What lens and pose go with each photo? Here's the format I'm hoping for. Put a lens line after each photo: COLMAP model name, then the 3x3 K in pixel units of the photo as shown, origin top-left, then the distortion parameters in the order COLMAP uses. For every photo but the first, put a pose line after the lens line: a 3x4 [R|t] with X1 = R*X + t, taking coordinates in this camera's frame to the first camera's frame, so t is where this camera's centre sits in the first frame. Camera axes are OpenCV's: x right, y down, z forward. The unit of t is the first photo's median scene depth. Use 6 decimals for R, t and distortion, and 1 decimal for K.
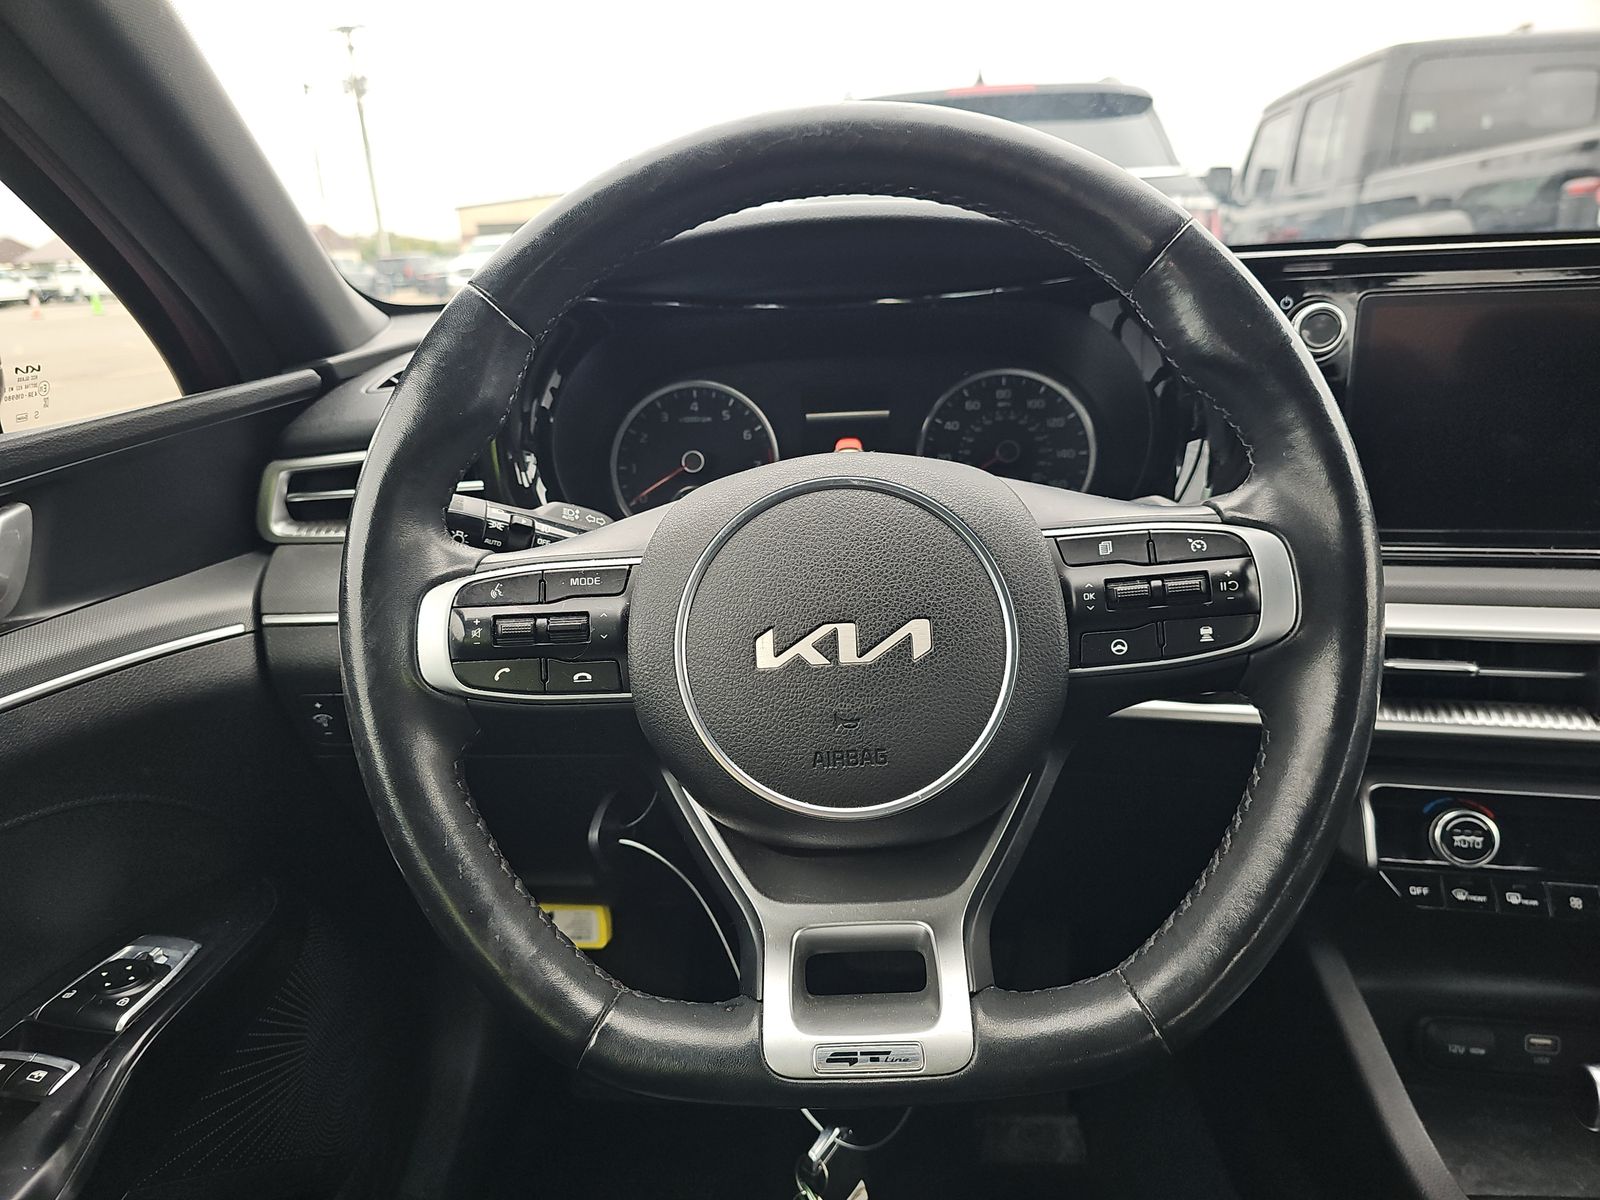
lens RADIAL K [[1047.3, 0, 800.0], [0, 1047.3, 600.0], [0, 0, 1]] dist [0.004220, -0.049168]
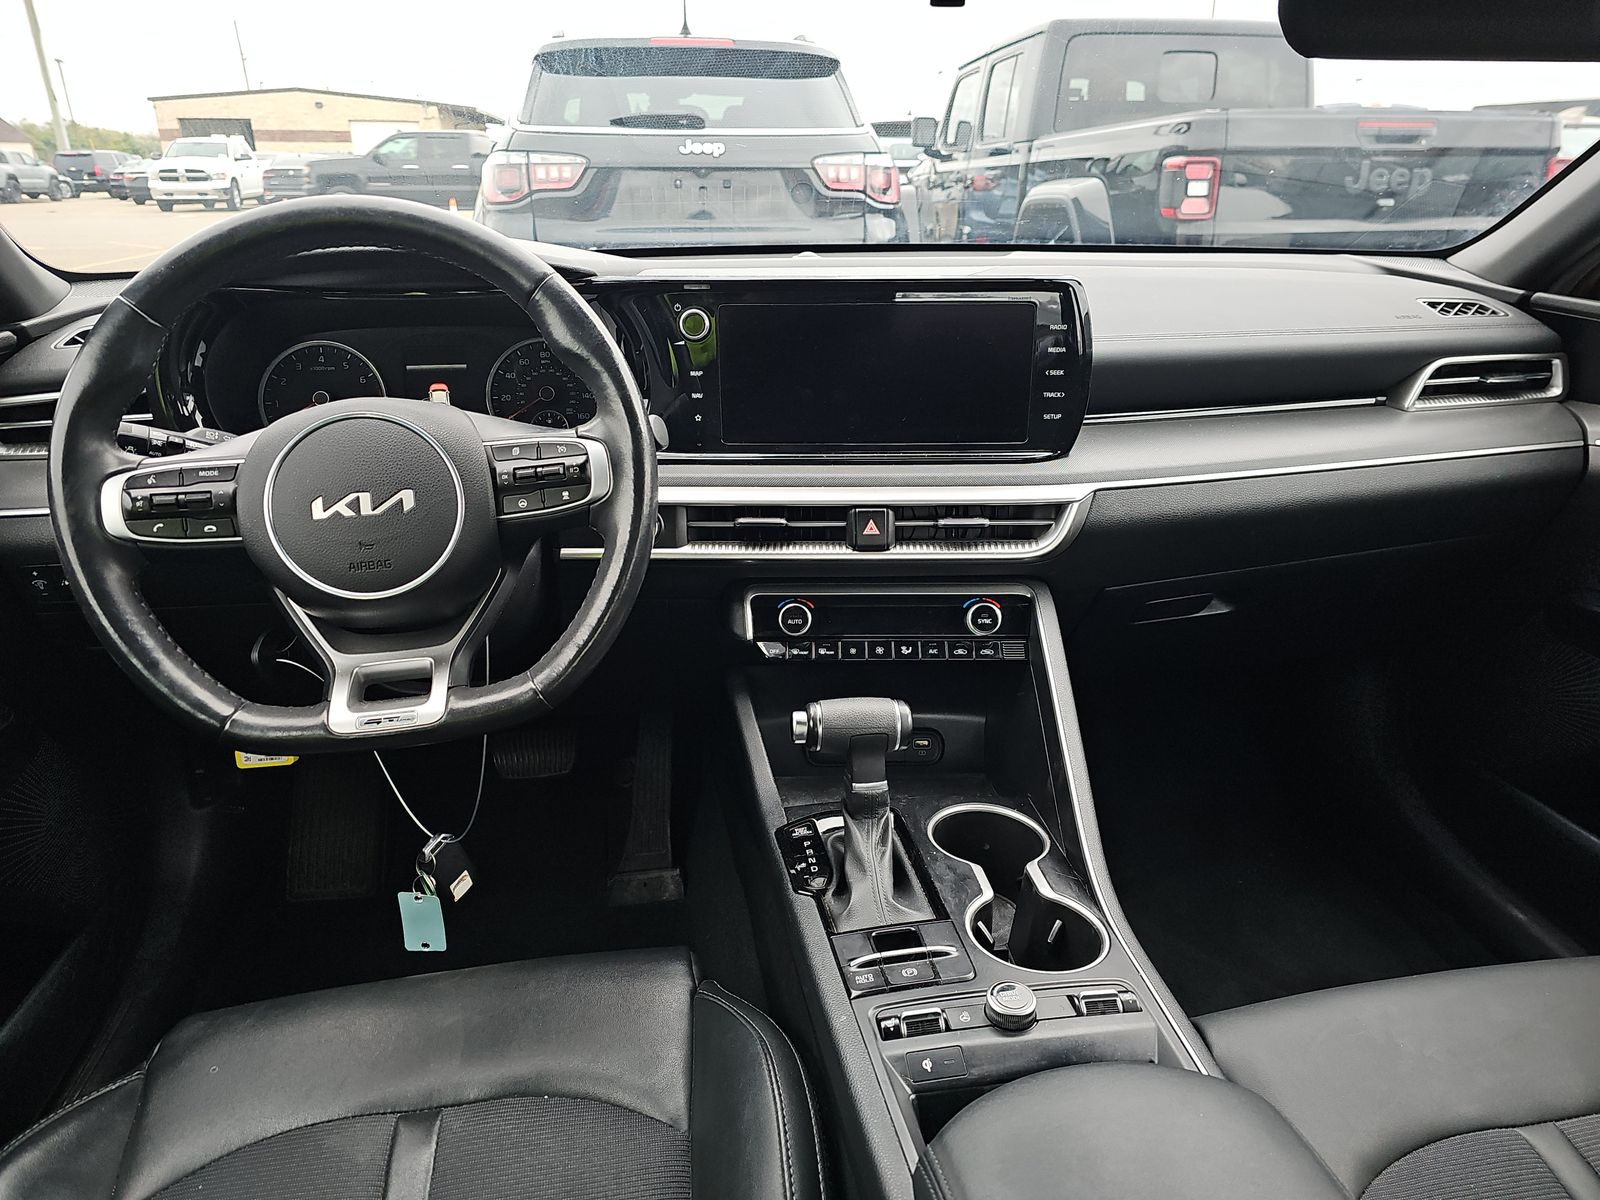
lens RADIAL K [[984.1, 0, 800.0], [0, 984.1, 600.0], [0, 0, 1]] dist [0.027272, -0.039958]
pose [[0.970614, -0.044818, 0.236431, 0.347348], [0.026218, 0.996350, 0.081238, 0.083747], [-0.239209, -0.072652, 0.968246, -0.829398]]
